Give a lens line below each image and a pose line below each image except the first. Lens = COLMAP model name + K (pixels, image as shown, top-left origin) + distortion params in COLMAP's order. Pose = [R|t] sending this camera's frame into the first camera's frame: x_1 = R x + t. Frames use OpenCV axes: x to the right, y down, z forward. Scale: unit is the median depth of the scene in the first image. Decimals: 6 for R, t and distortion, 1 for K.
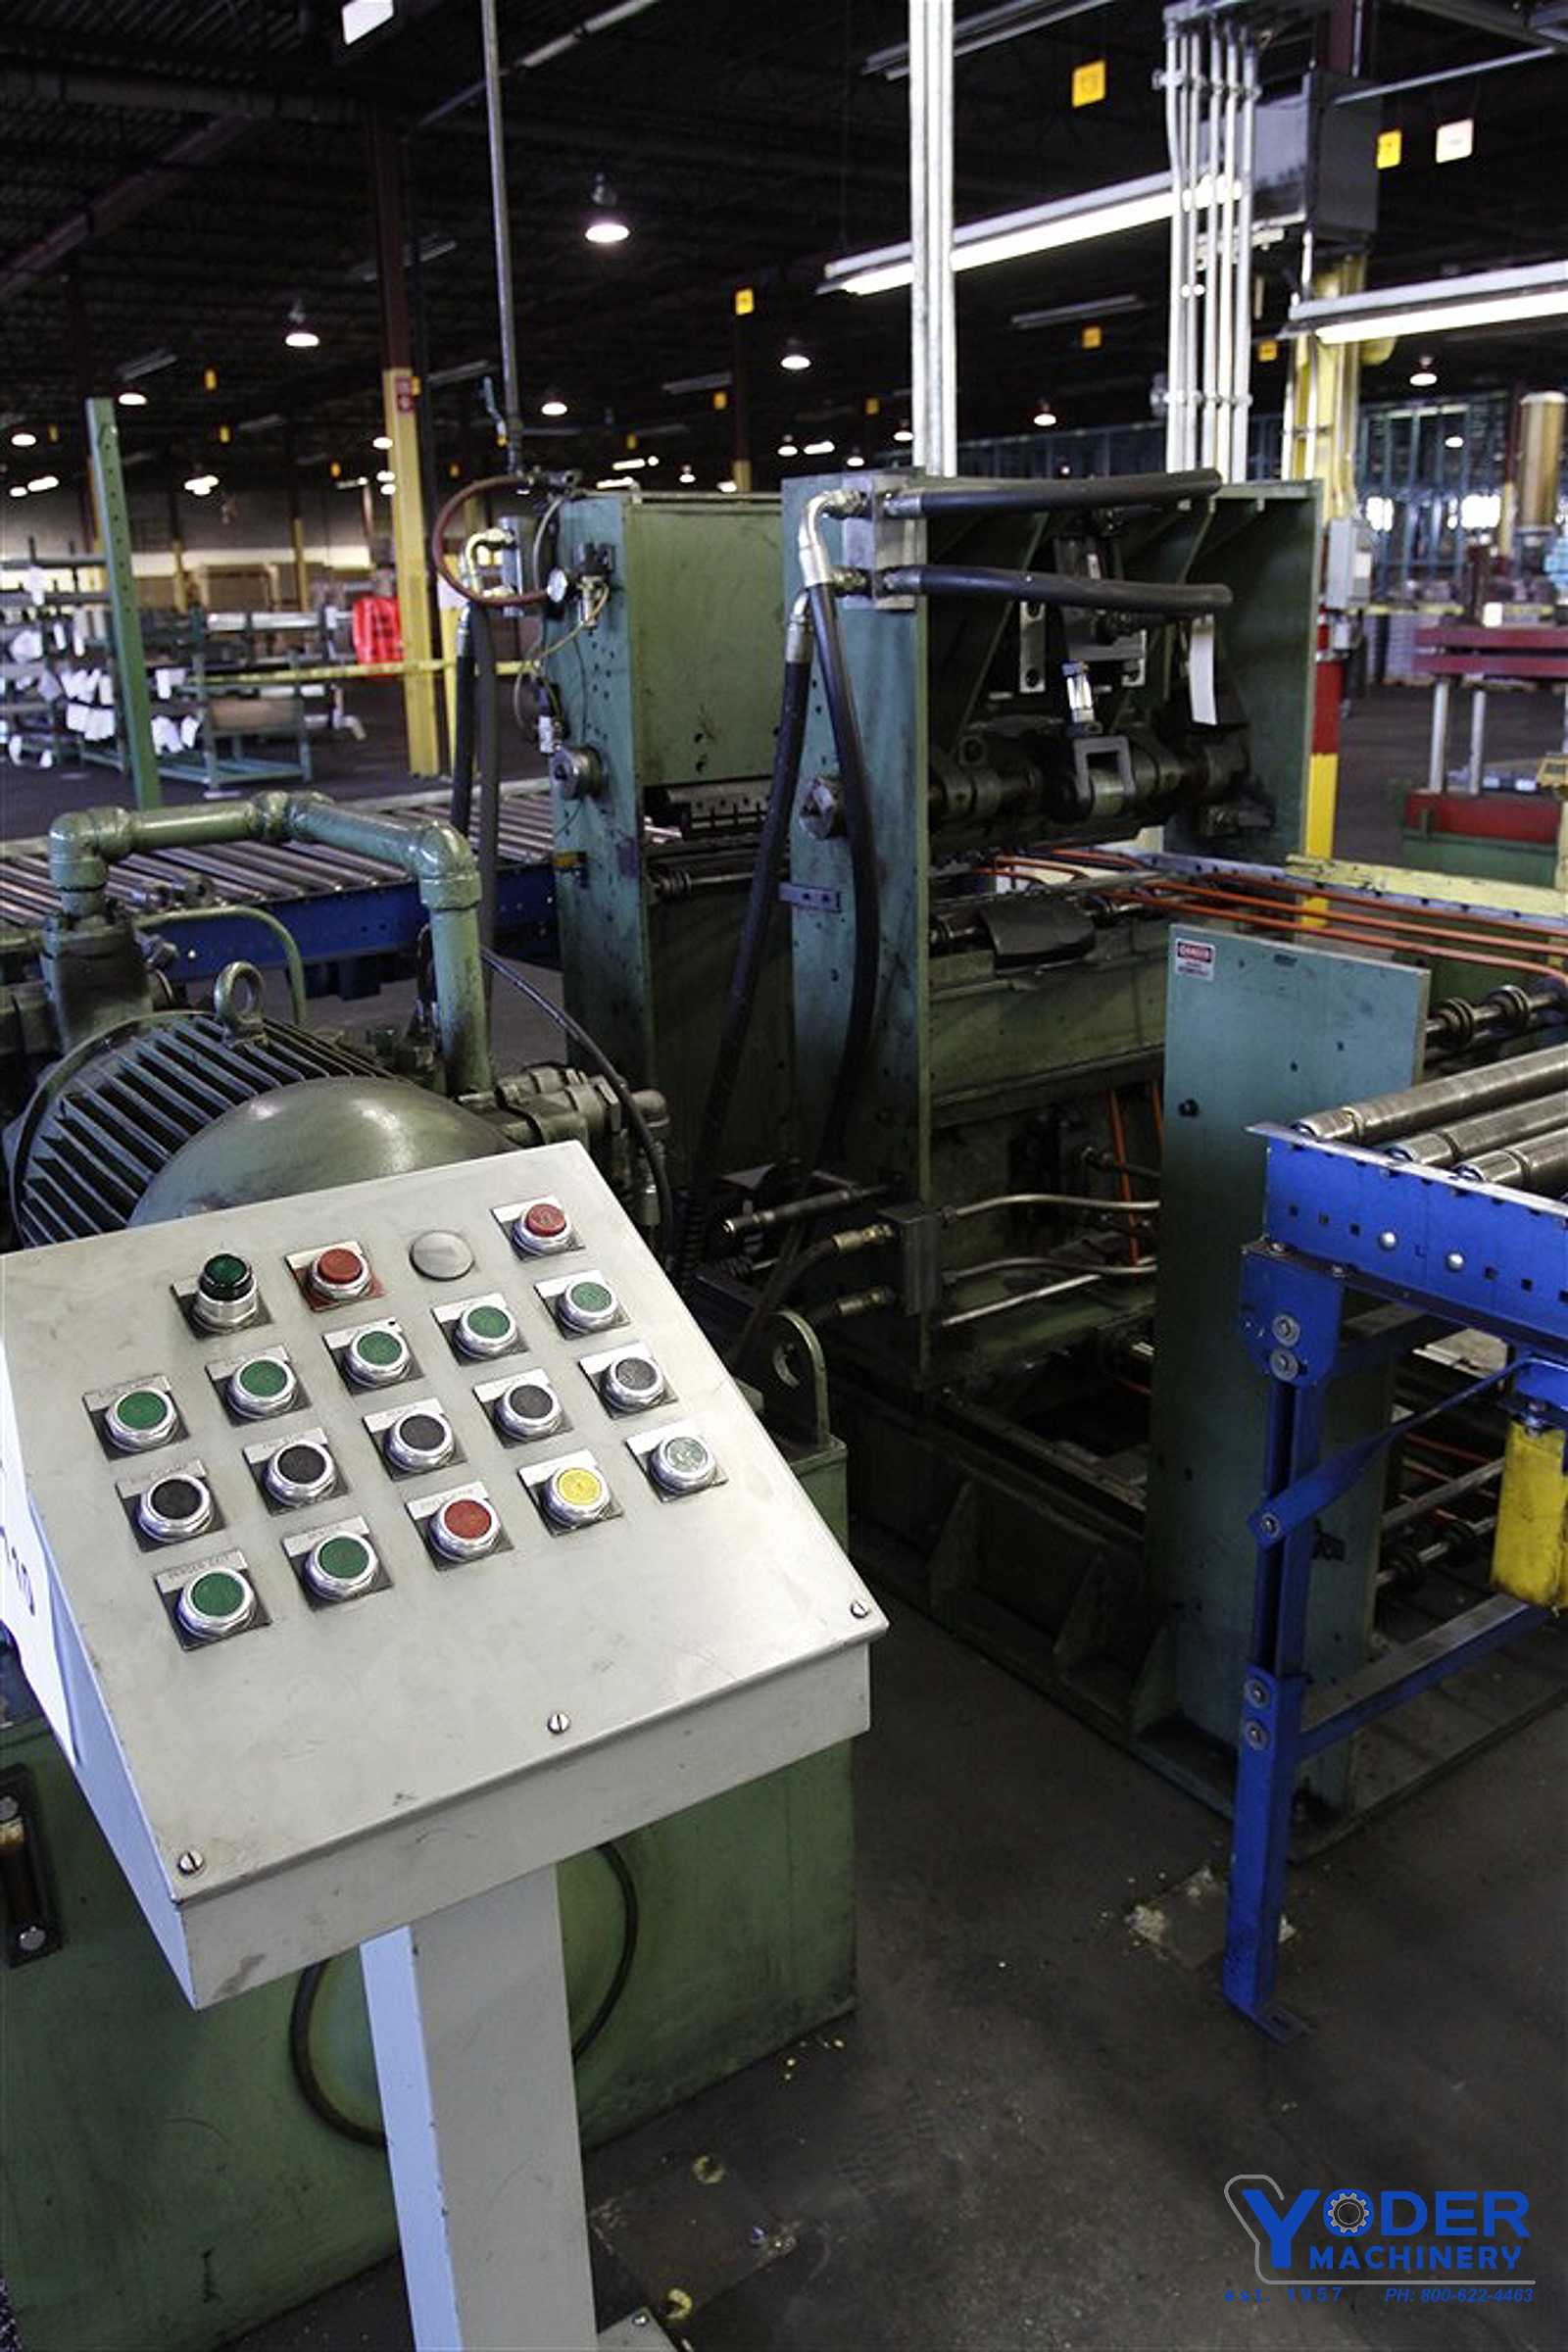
lens RADIAL K [[1810.8, 0, 796.9], [0, 1810.8, 1163.4], [0, 0, 1]] dist [-0.069393, 0.008541]
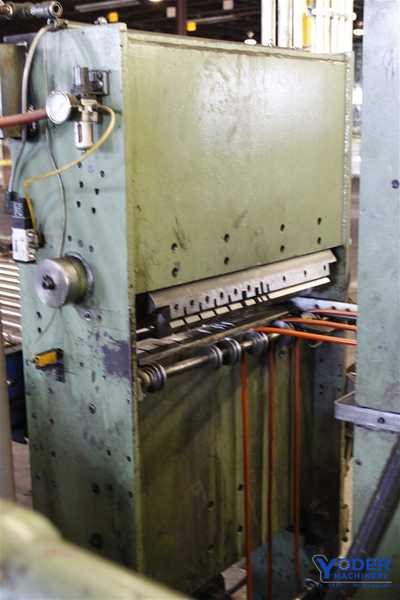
lens RADIAL K [[822.7, 0, 201.2], [0, 822.7, 301.0], [0, 0, 1]] dist [-0.010724, 0.000000]
pose [[0.960681, -0.049132, 0.273274, -0.185753], [0.078448, 0.992149, -0.097400, -0.159025], [-0.266343, 0.115008, 0.956992, 0.538086]]
